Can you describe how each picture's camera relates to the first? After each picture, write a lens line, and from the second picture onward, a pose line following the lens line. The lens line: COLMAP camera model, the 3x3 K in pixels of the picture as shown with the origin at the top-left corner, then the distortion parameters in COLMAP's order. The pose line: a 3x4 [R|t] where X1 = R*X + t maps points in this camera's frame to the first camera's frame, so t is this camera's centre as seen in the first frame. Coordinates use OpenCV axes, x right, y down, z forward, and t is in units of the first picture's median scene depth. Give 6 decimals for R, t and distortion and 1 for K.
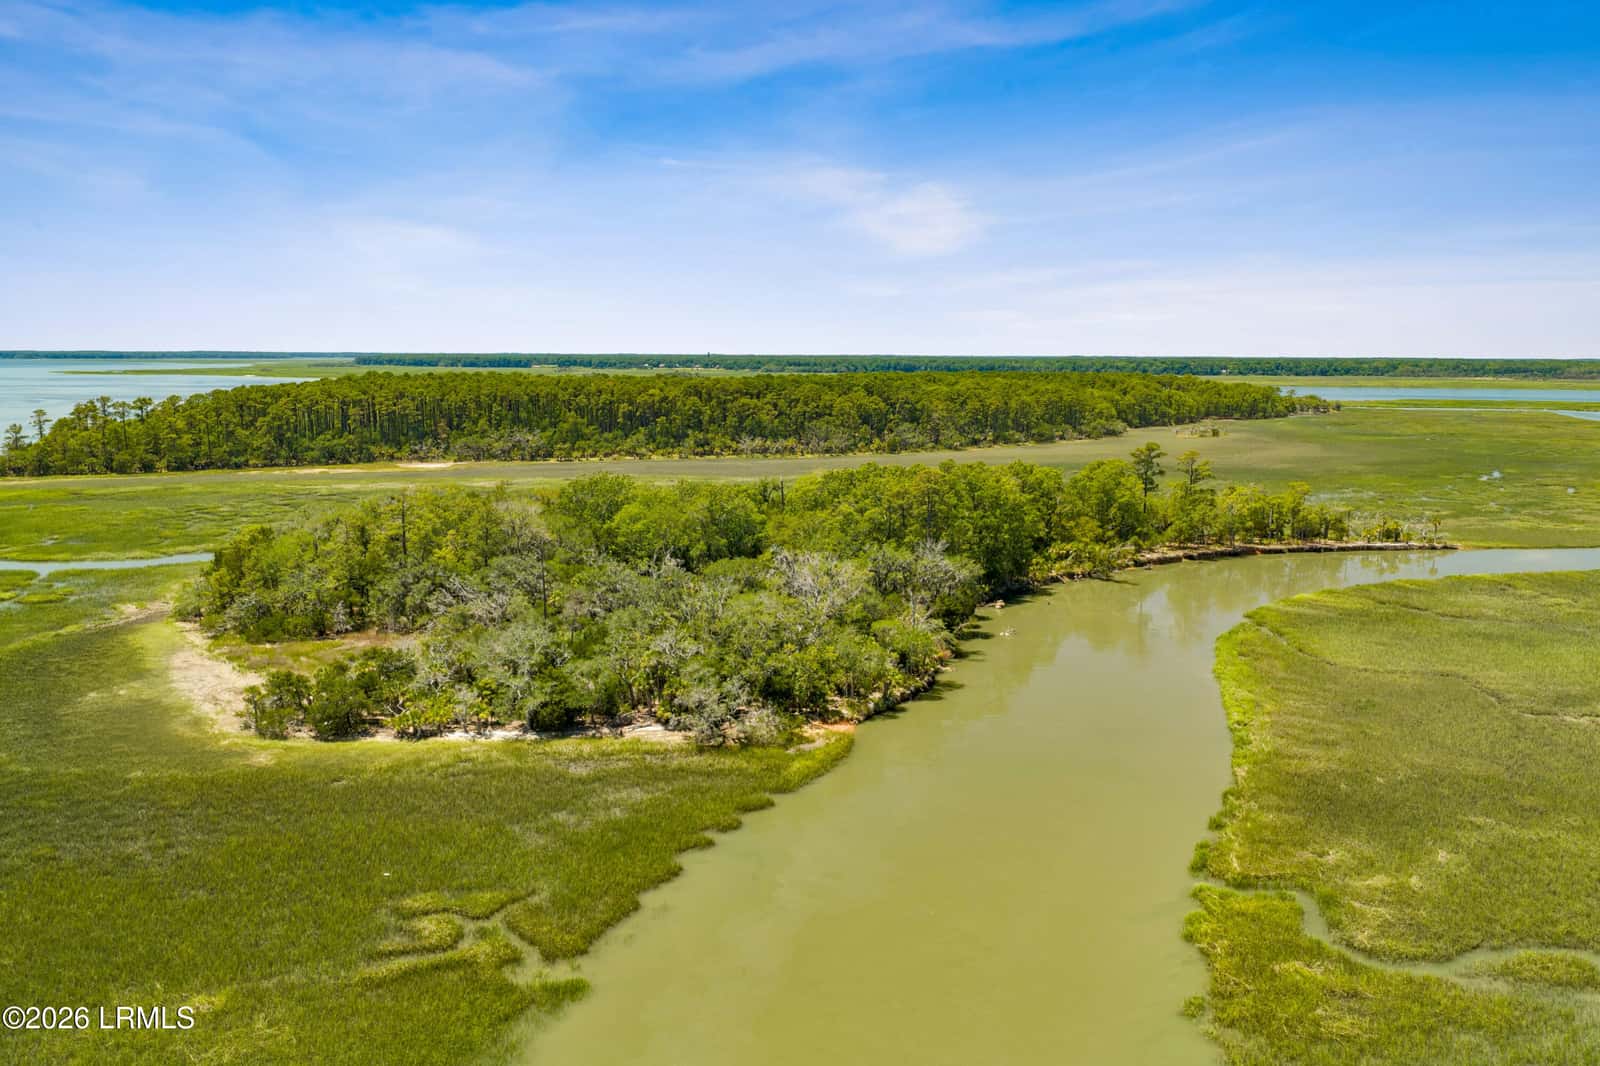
lens RADIAL K [[1351.9, 0, 798.3], [0, 1351.9, 532.4], [0, 0, 1]] dist [0.008660, -0.003935]
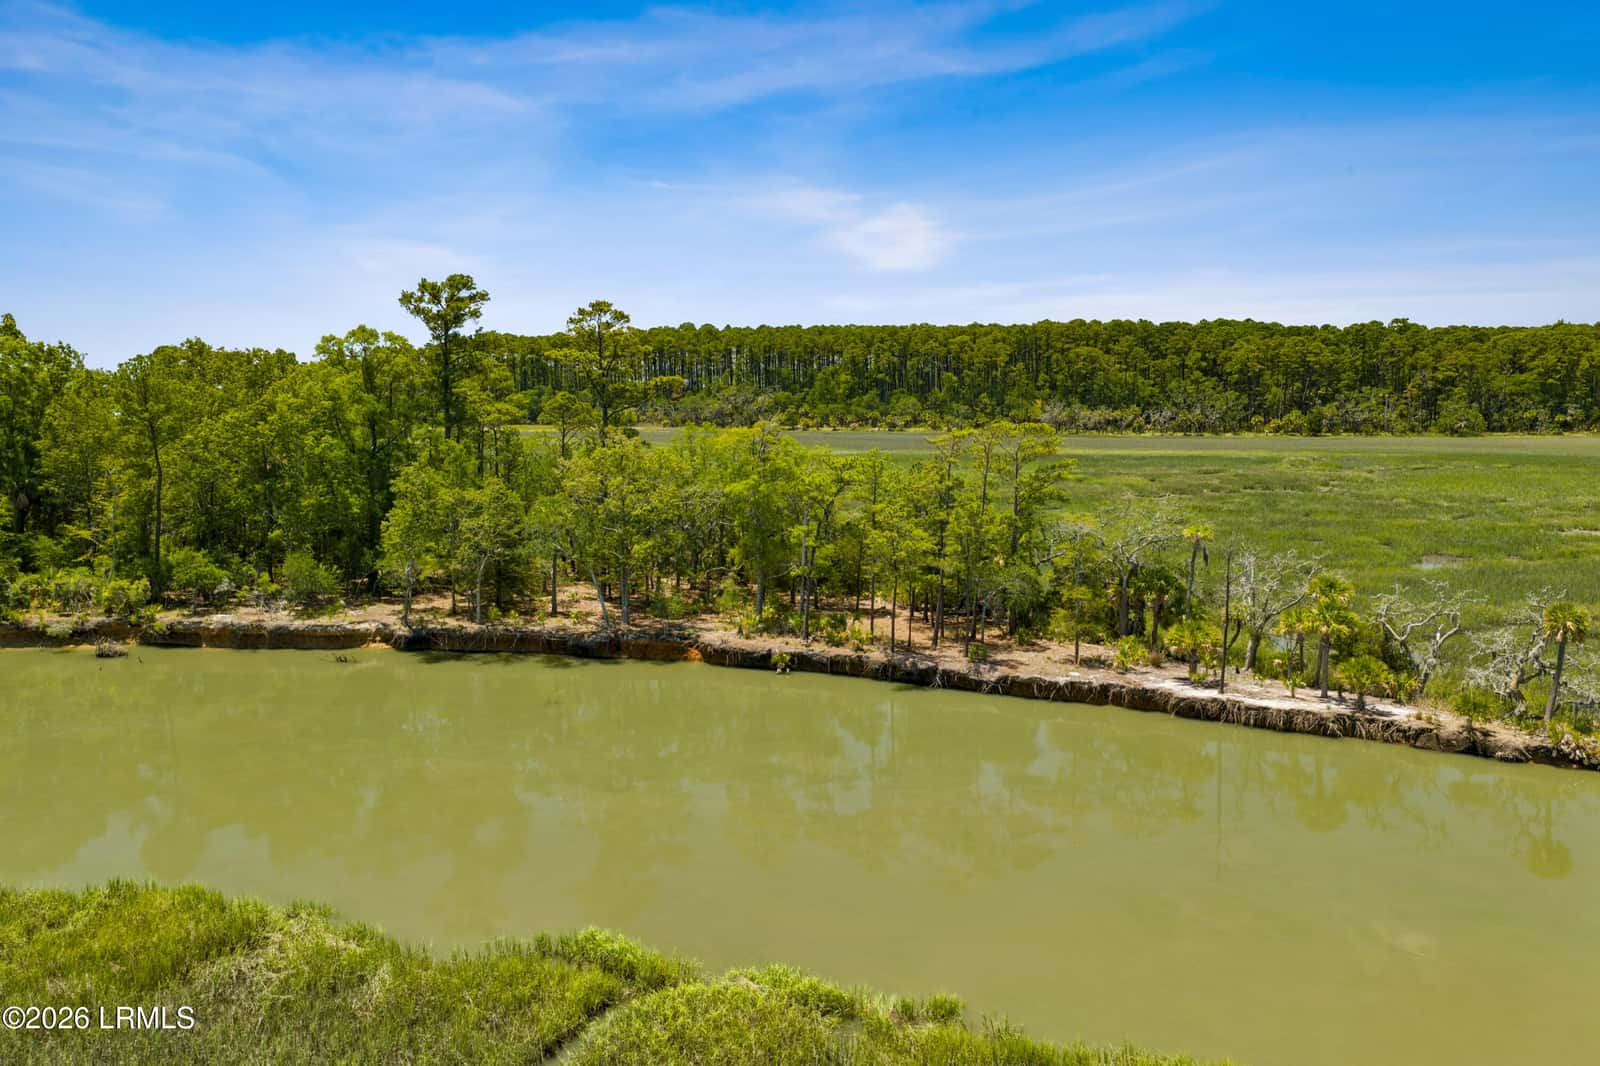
lens RADIAL K [[1340.4, 0, 797.7], [0, 1340.4, 536.0], [0, 0, 1]] dist [0.014806, -0.018858]
pose [[0.769263, 0.070416, -0.635040, 0.587096], [-0.076221, 0.996925, 0.018211, -0.018250], [0.634369, 0.034394, 0.772265, 0.883766]]
